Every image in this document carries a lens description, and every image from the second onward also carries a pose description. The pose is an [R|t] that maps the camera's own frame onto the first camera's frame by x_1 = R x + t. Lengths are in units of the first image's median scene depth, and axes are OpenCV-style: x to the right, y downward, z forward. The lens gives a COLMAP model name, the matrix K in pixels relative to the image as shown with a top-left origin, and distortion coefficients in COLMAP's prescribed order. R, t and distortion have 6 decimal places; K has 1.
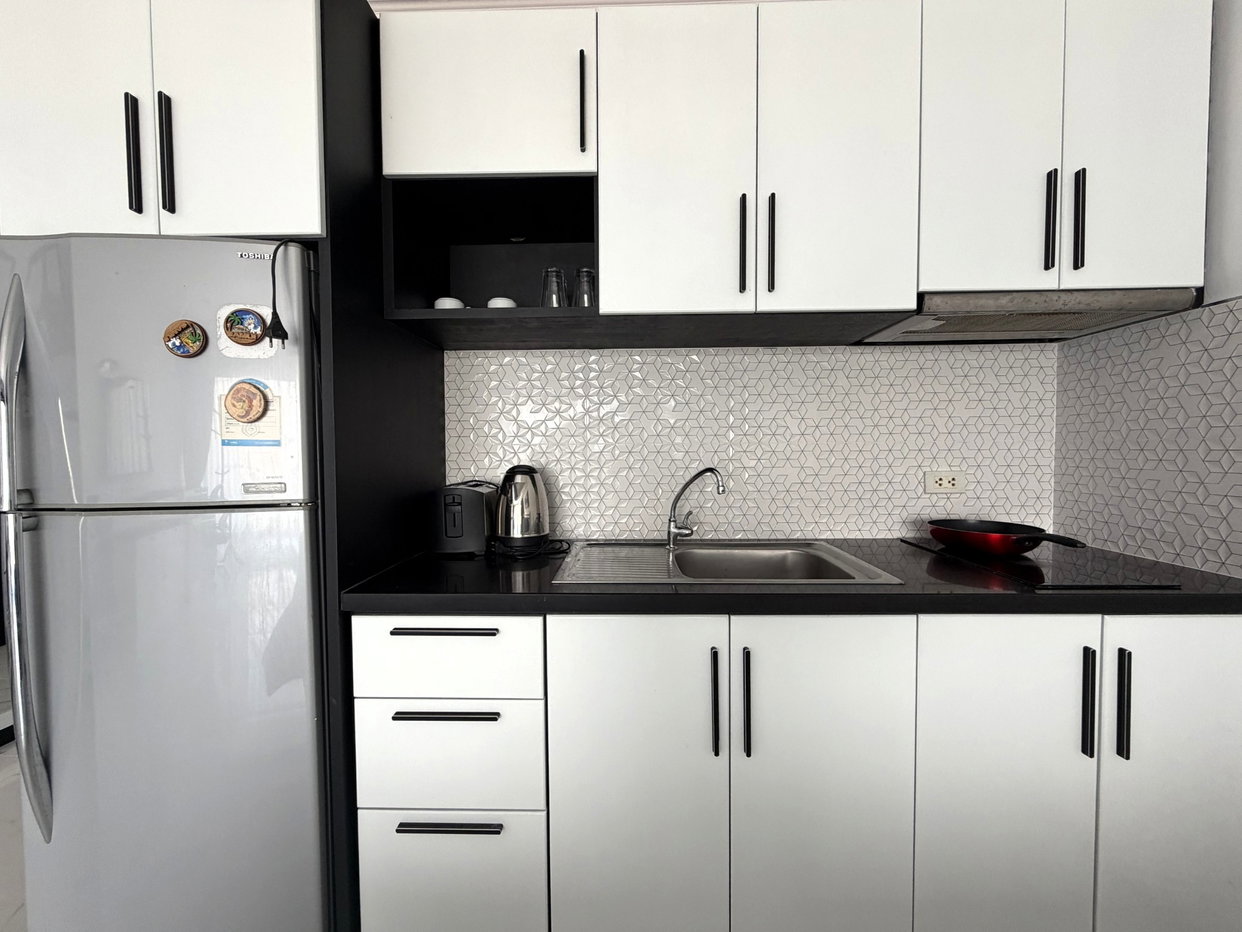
lens RADIAL K [[490.9, 0, 617.3], [0, 490.9, 464.0], [0, 0, 1]] dist [-0.003866, -0.000351]
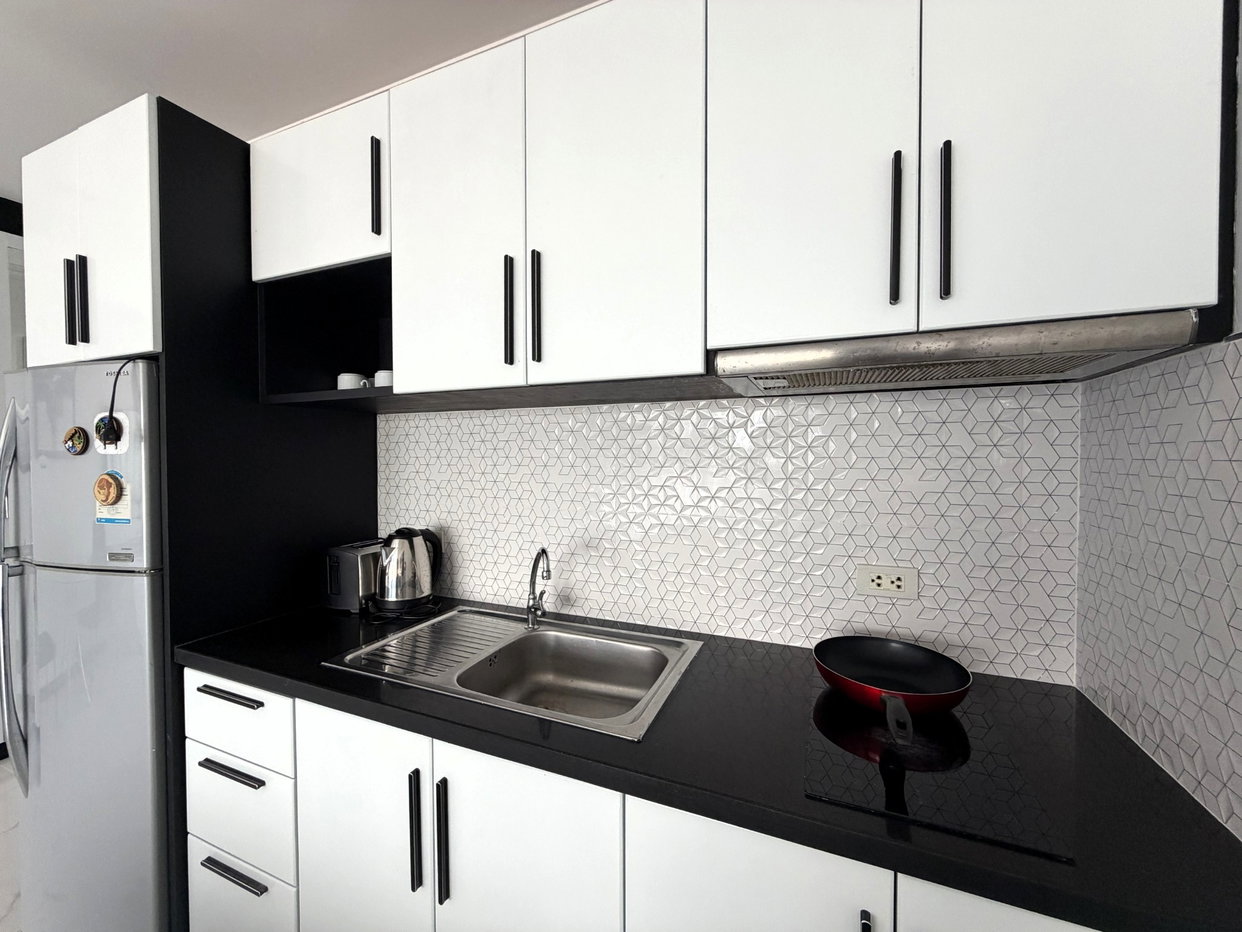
lens RADIAL K [[490.9, 0, 614.9], [0, 490.9, 466.5], [0, 0, 1]] dist [-0.003866, -0.000351]
pose [[0.931574, 0.013337, -0.363308, 0.767597], [-0.017277, 0.999822, -0.007597, -0.165823], [0.363142, 0.013354, 0.931638, 0.250961]]
